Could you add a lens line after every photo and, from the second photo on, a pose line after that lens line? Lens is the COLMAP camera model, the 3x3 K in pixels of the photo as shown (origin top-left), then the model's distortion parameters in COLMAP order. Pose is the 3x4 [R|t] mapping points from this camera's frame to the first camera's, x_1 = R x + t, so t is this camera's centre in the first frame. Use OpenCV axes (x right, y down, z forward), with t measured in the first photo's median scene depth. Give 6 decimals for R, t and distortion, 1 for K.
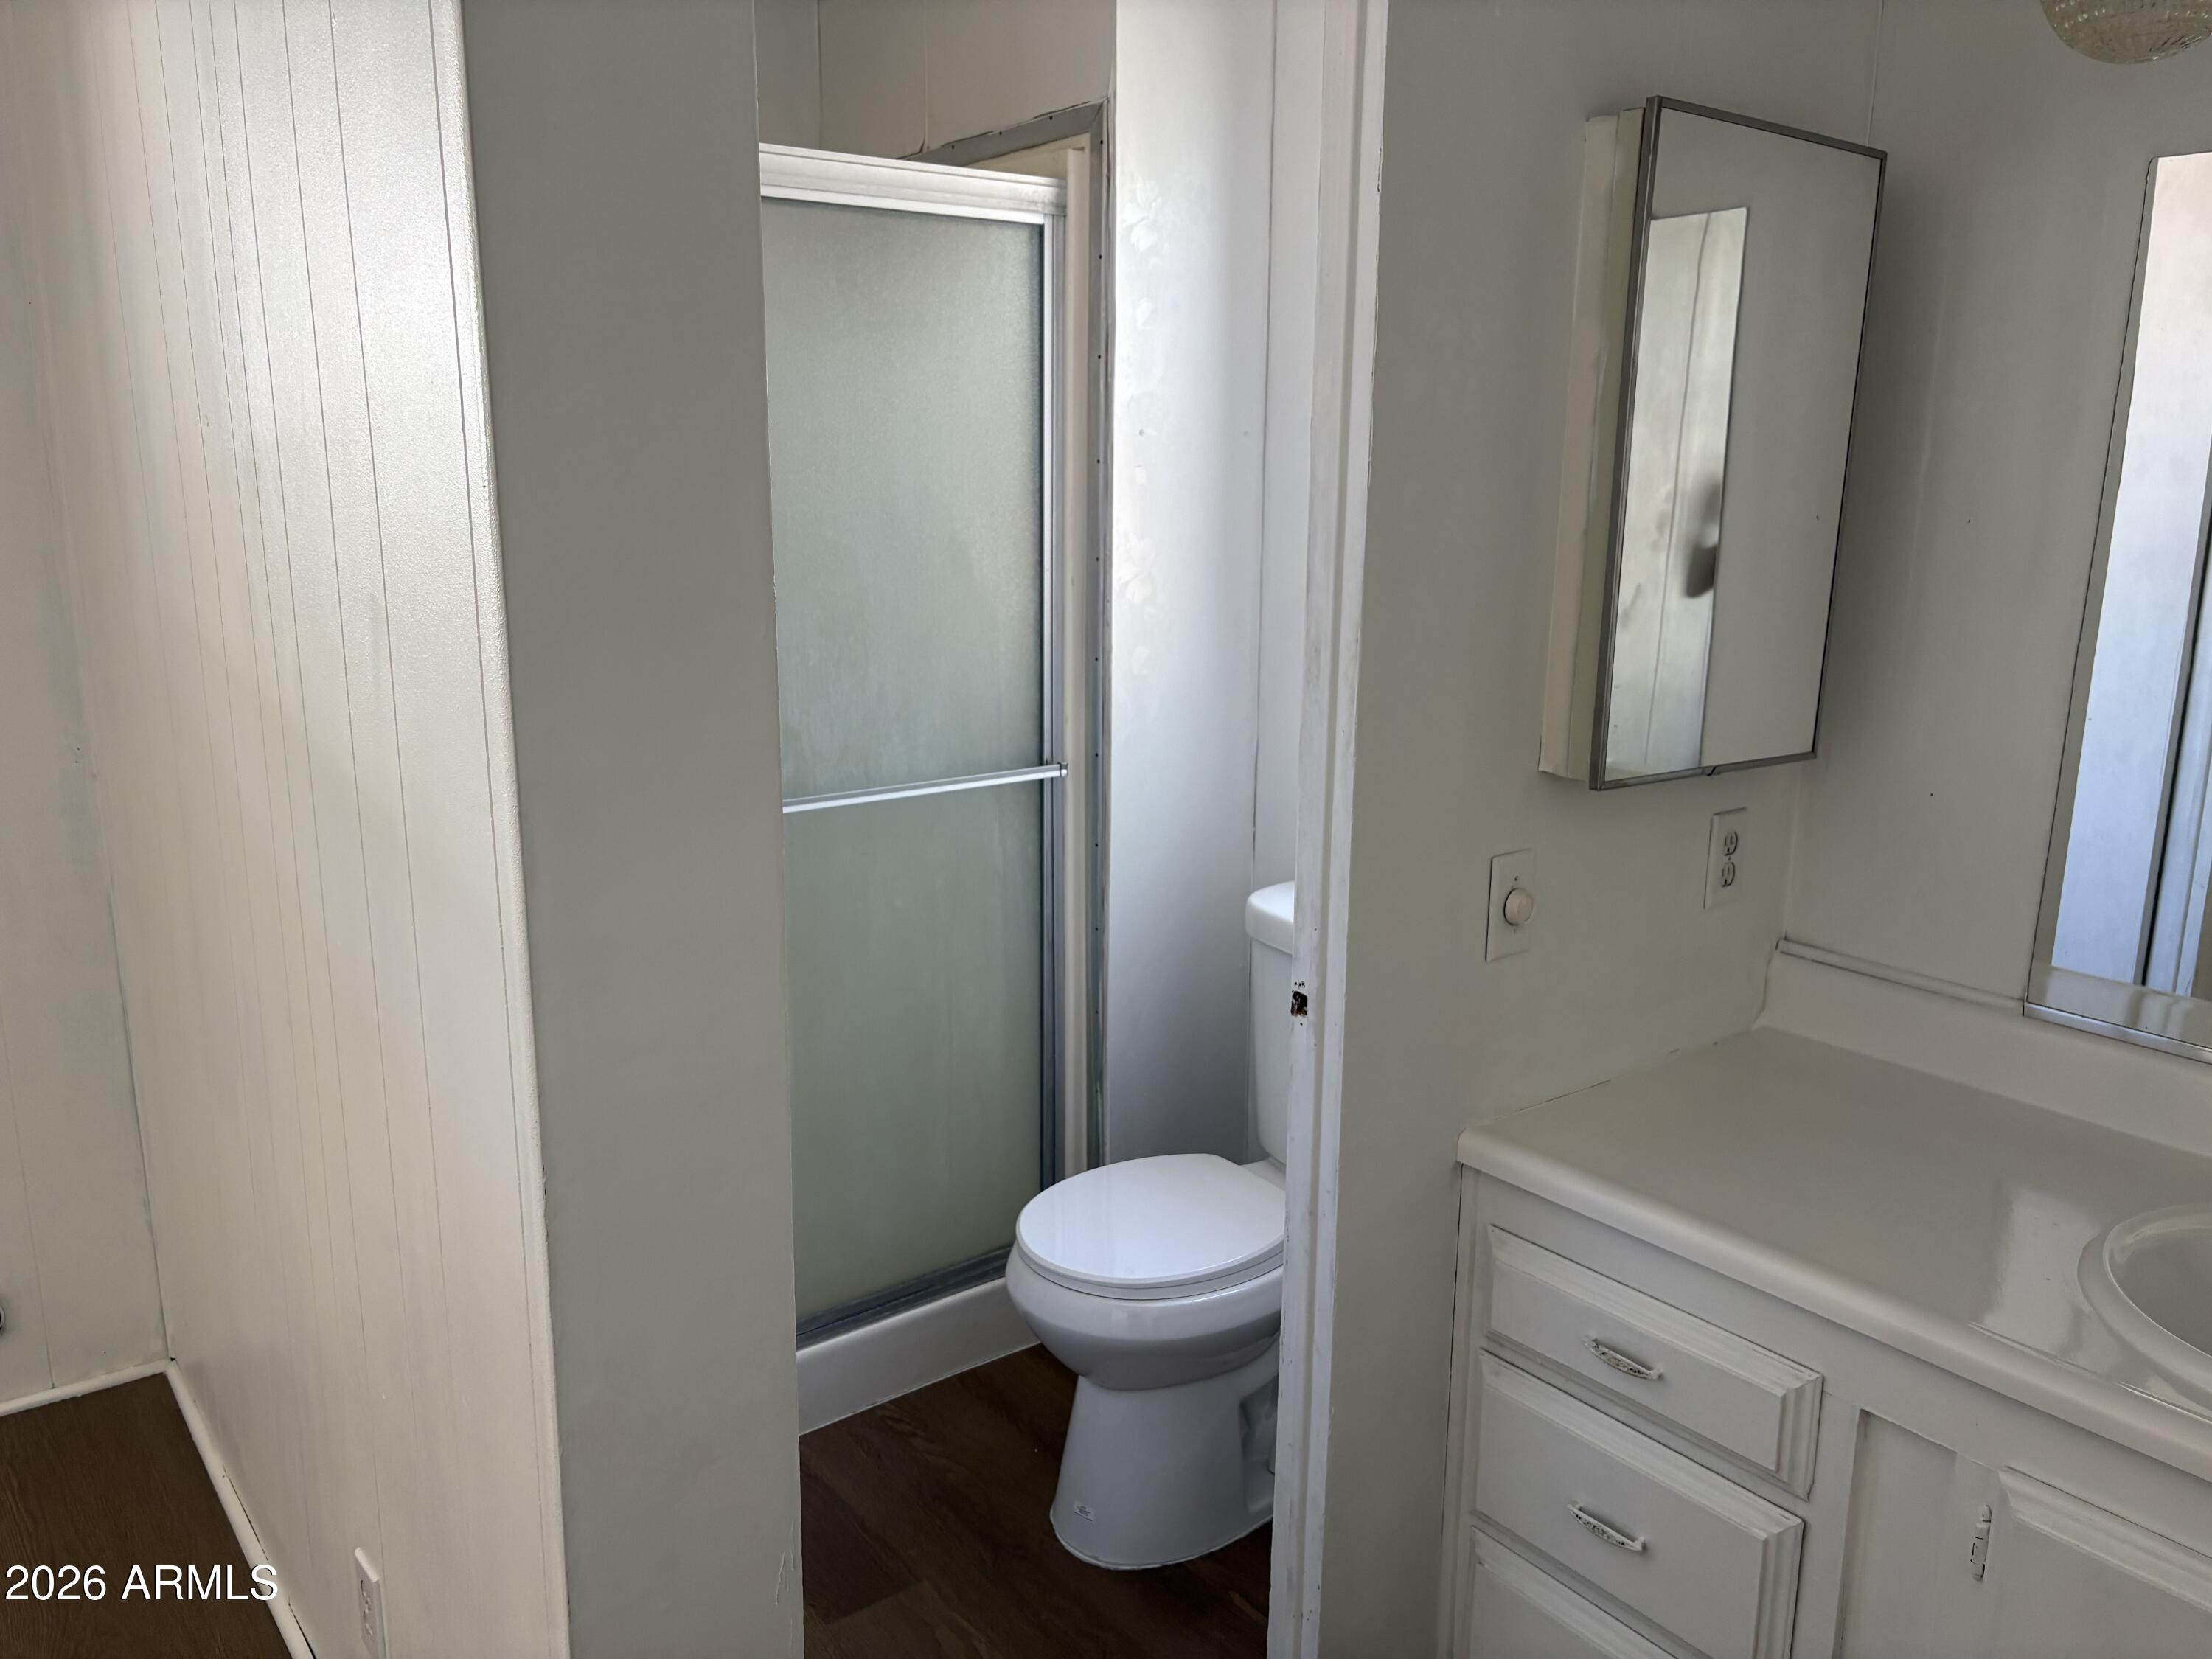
lens RADIAL K [[1671.0, 0, 1104.2], [0, 1671.0, 832.1], [0, 0, 1]] dist [0.003013, 0.002625]
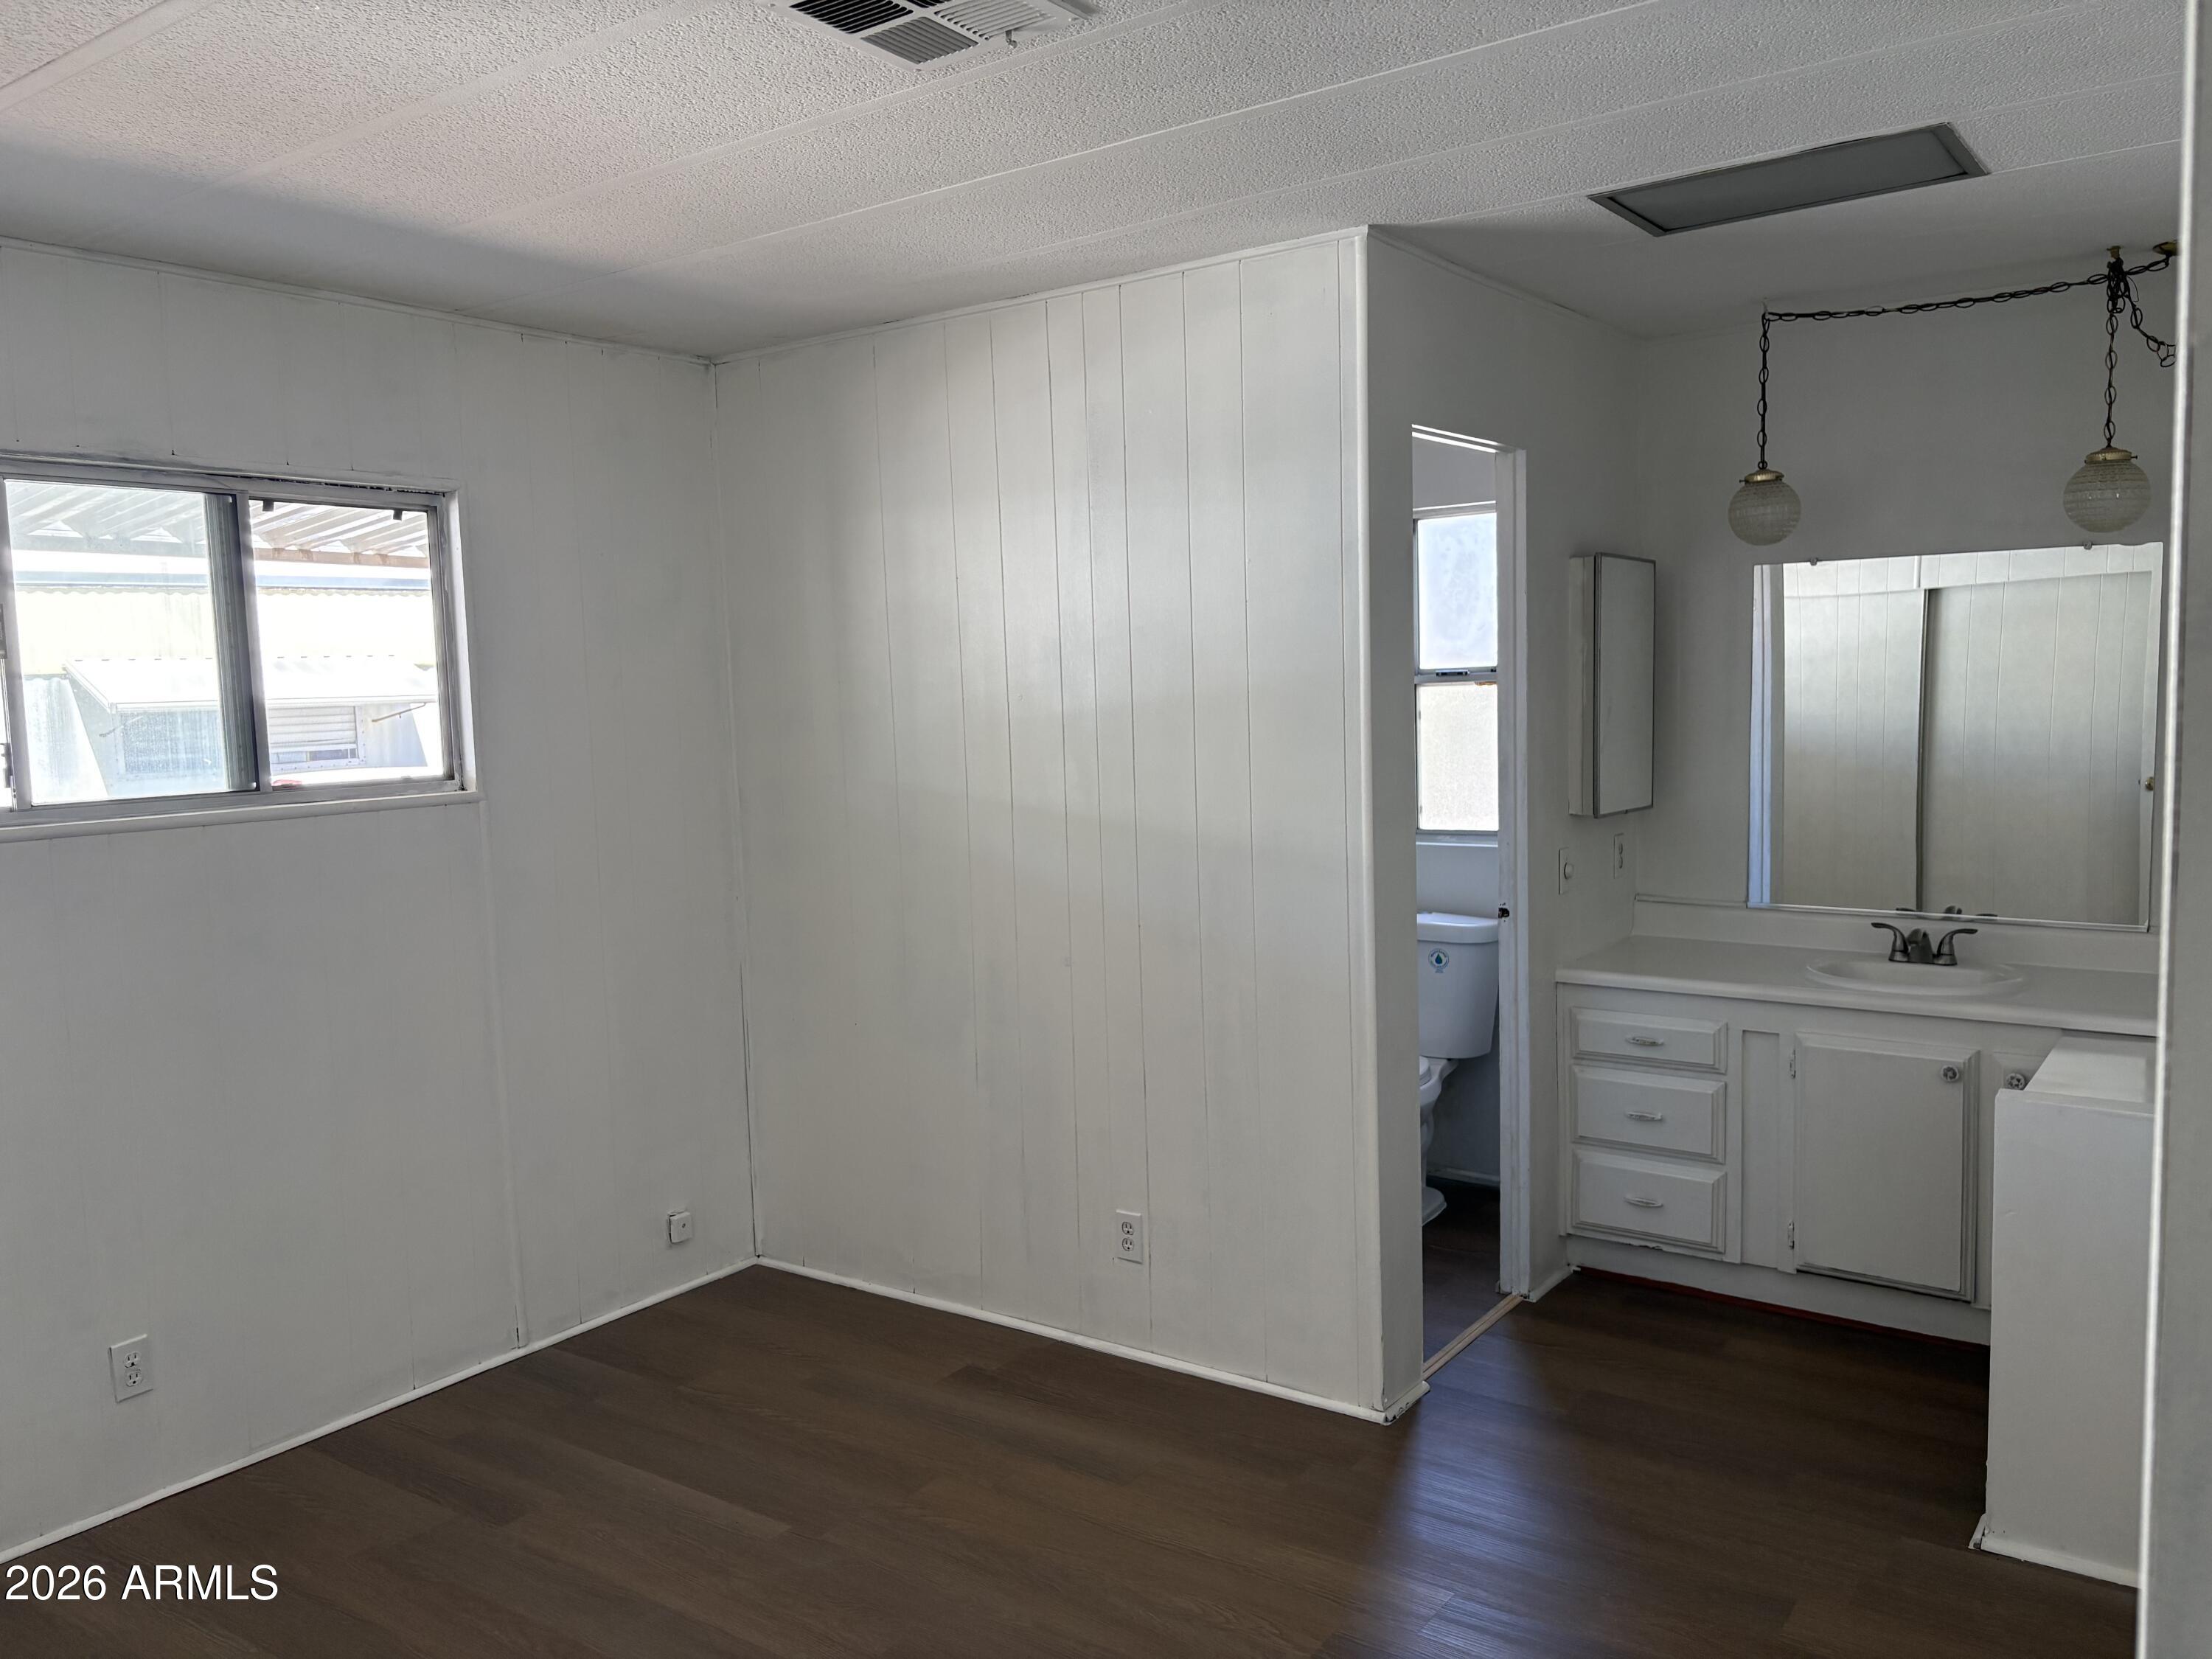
lens RADIAL K [[1671.0, 0, 1107.5], [0, 1671.0, 830.4], [0, 0, 1]] dist [0.003013, 0.002625]
pose [[0.958050, -0.062039, 0.279806, -1.071340], [0.097247, 0.988739, -0.113748, 0.199341], [-0.269598, 0.136186, 0.953294, -1.133132]]
